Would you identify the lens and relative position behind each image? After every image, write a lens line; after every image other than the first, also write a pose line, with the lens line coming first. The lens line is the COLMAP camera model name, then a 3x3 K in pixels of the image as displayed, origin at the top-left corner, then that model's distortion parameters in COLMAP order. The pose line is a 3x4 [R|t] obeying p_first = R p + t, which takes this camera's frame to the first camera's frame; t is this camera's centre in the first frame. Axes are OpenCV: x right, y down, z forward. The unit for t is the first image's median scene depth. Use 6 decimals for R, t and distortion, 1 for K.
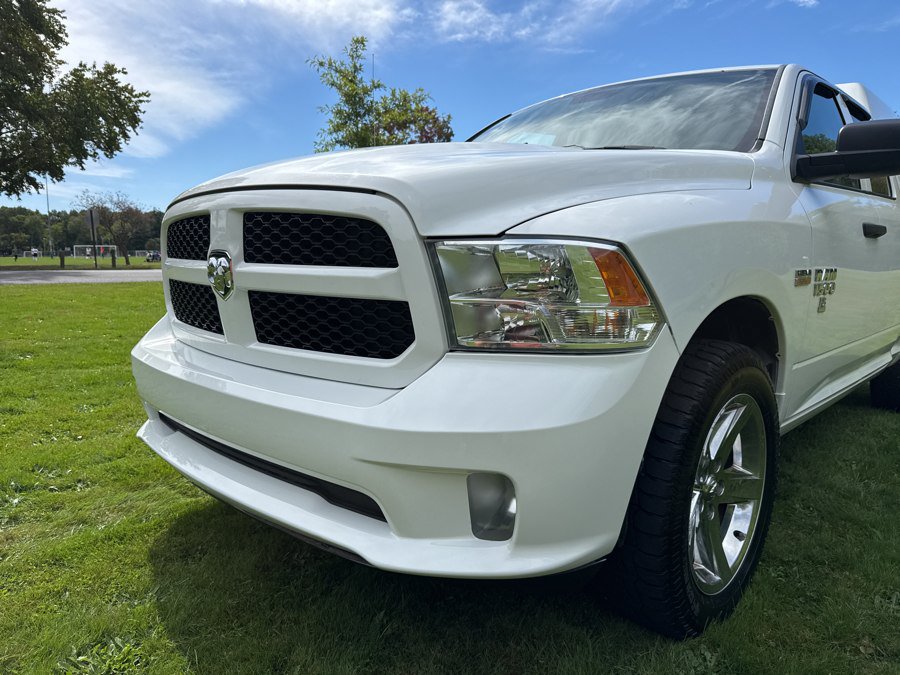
lens RADIAL K [[636.7, 0, 443.2], [0, 636.7, 341.1], [0, 0, 1]] dist [0.022986, -0.032146]
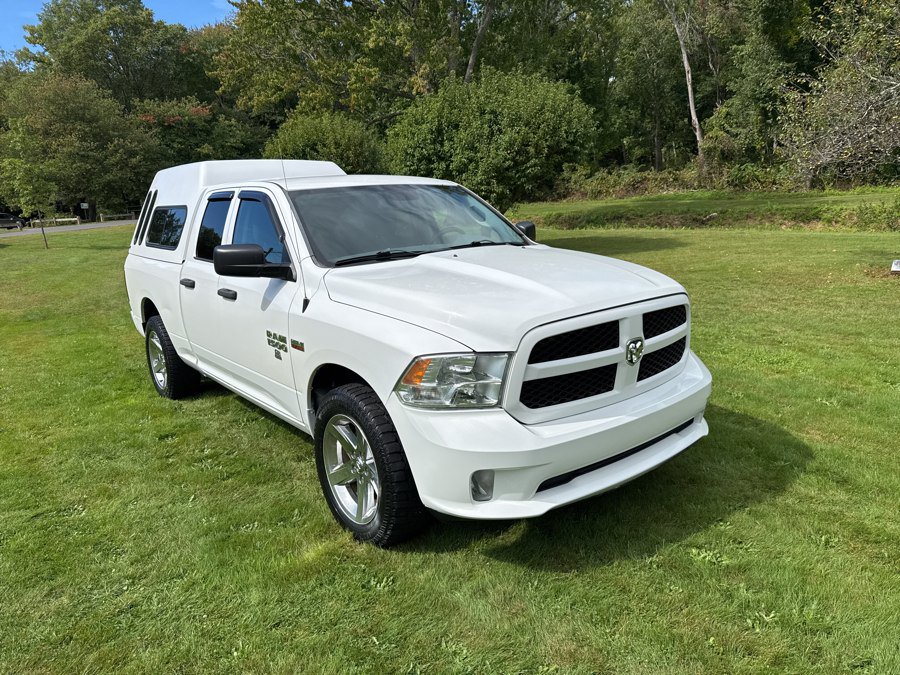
lens RADIAL K [[636.7, 0, 449.2], [0, 636.7, 334.8], [0, 0, 1]] dist [0.022986, -0.032146]
pose [[0.129748, -0.223977, 0.965919, -2.059839], [0.184173, 0.962646, 0.198479, -0.580730], [-0.974292, 0.152144, 0.166152, 1.184442]]
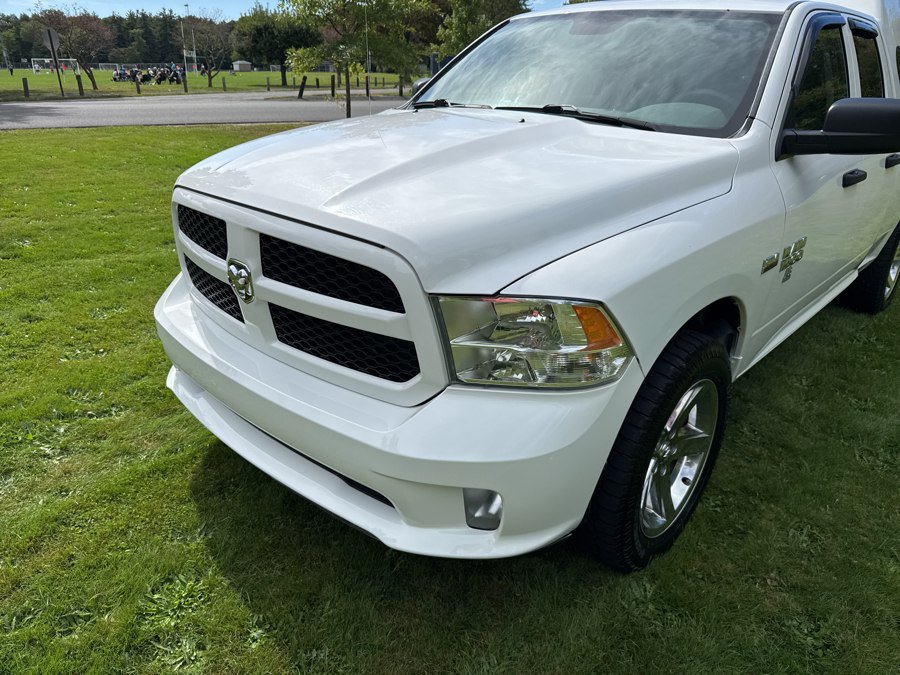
lens RADIAL K [[636.7, 0, 441.2], [0, 636.7, 335.4], [0, 0, 1]] dist [0.022986, -0.032146]
pose [[0.999843, 0.003700, 0.017320, -0.021530], [-0.008025, 0.966432, 0.256796, -0.298558], [-0.015789, -0.256894, 0.966311, -0.093601]]
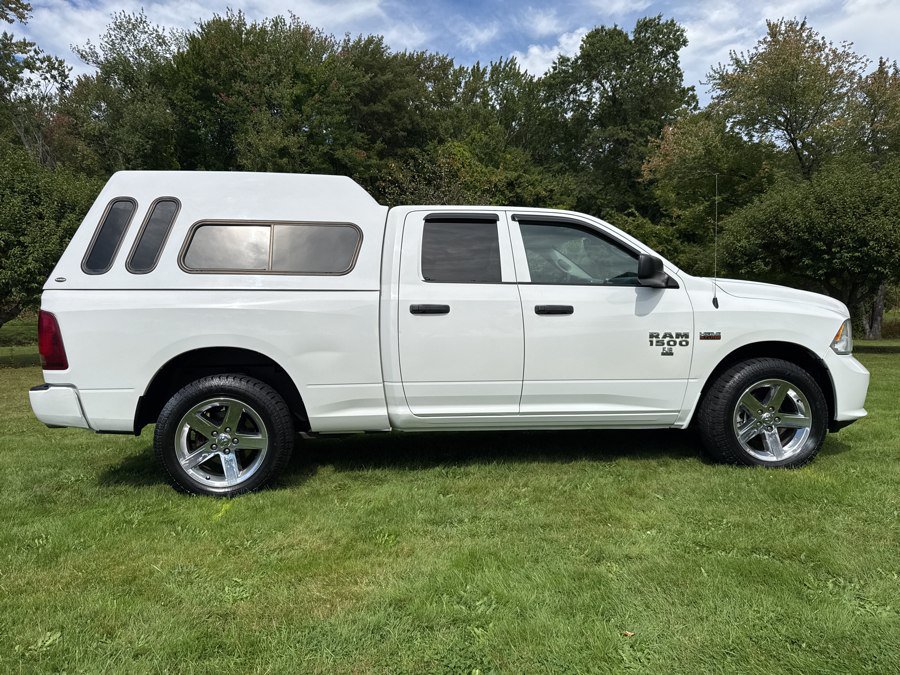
lens RADIAL K [[636.7, 0, 441.9], [0, 636.7, 337.2], [0, 0, 1]] dist [0.022986, -0.032146]
pose [[-0.757571, -0.025684, 0.652247, -1.031754], [0.087859, 0.986121, 0.140878, -0.679146], [-0.646813, 0.164031, -0.744800, 4.516197]]
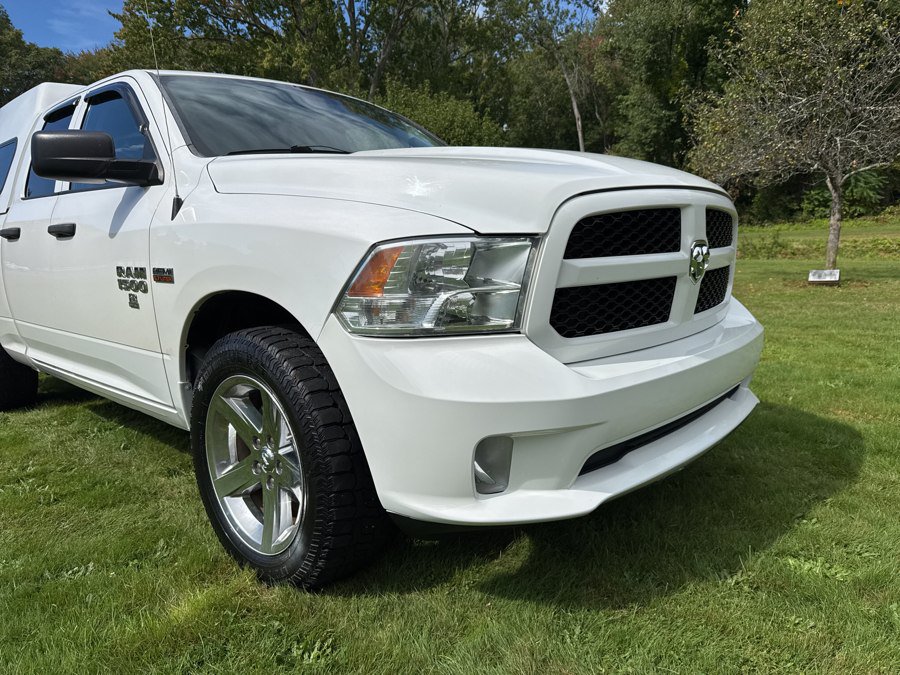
lens RADIAL K [[636.7, 0, 447.6], [0, 636.7, 343.8], [0, 0, 1]] dist [0.022986, -0.032146]
pose [[-0.025330, -0.172285, 0.984721, -1.480713], [0.167721, 0.970343, 0.174084, -0.235081], [-0.985509, 0.169568, 0.004317, 1.450022]]
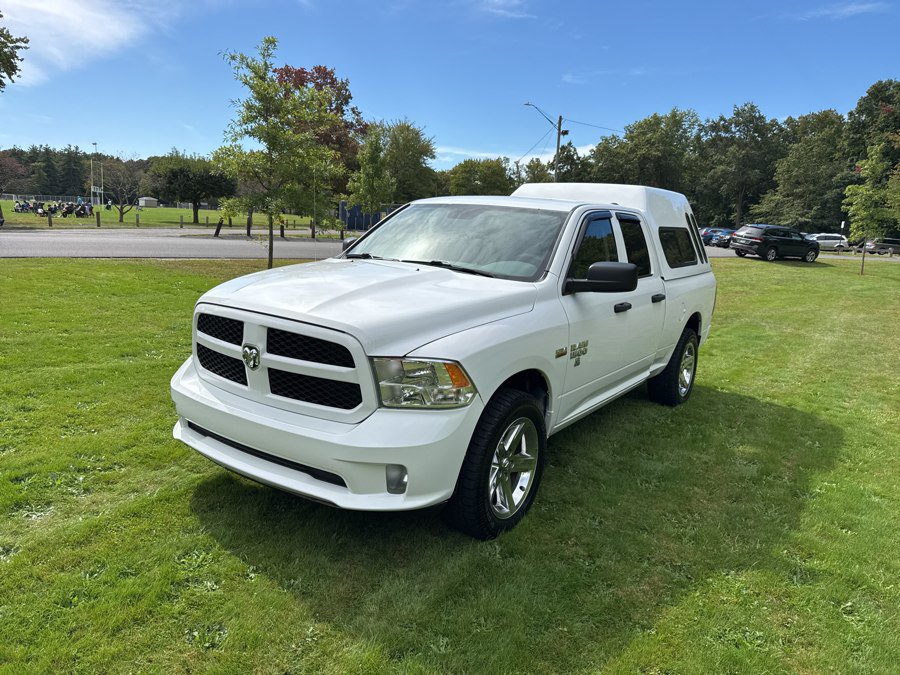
lens RADIAL K [[636.7, 0, 449.2], [0, 636.7, 332.1], [0, 0, 1]] dist [0.022986, -0.032146]
pose [[0.984278, 0.019190, 0.175578, -0.109253], [-0.027282, 0.998668, 0.043794, -0.271528], [-0.174504, -0.047896, 0.983491, -0.913605]]
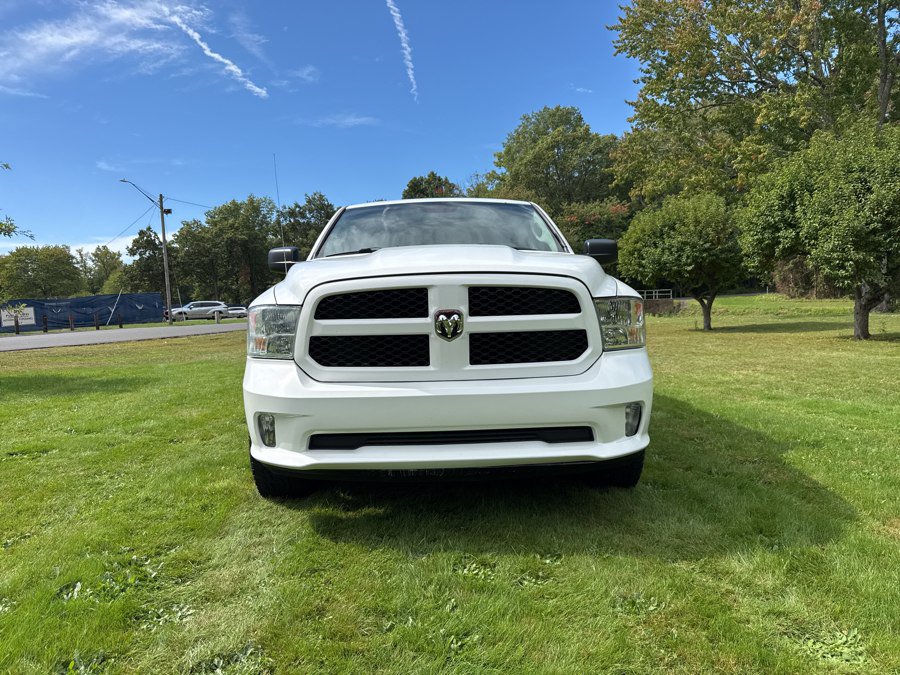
lens RADIAL K [[636.7, 0, 445.9], [0, 636.7, 336.1], [0, 0, 1]] dist [0.022986, -0.032146]
pose [[0.701137, -0.060283, 0.710473, -1.462113], [0.132036, 0.990164, -0.046285, -0.005166], [-0.700695, 0.126260, 0.702200, -0.096059]]
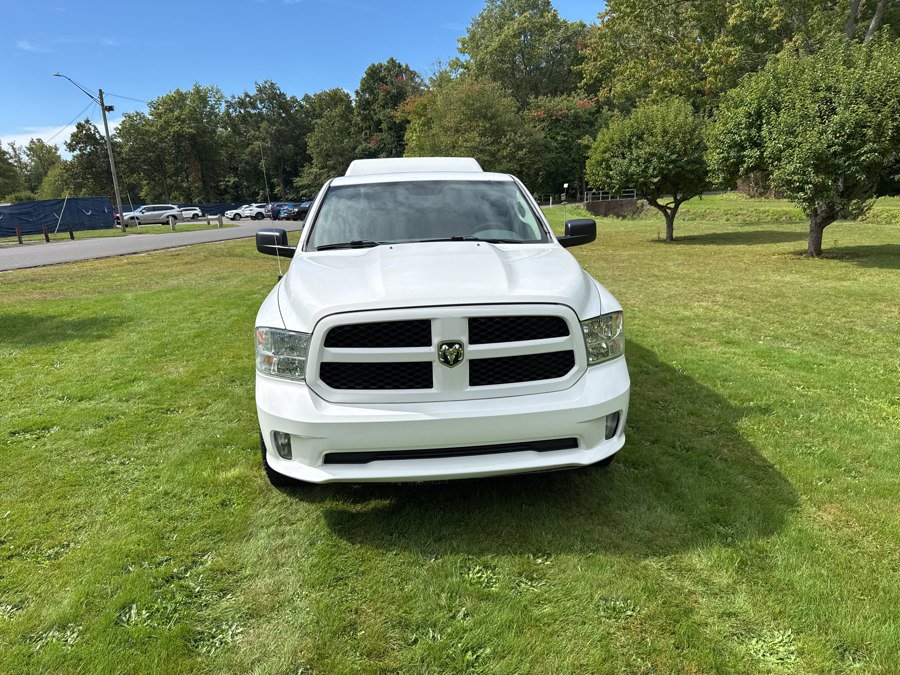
lens RADIAL K [[636.7, 0, 452.4], [0, 636.7, 337.3], [0, 0, 1]] dist [0.022986, -0.032146]
pose [[0.651080, -0.186948, 0.735626, -1.585435], [0.142297, 0.982072, 0.123635, -0.355907], [-0.745551, 0.024181, 0.666010, -0.145046]]
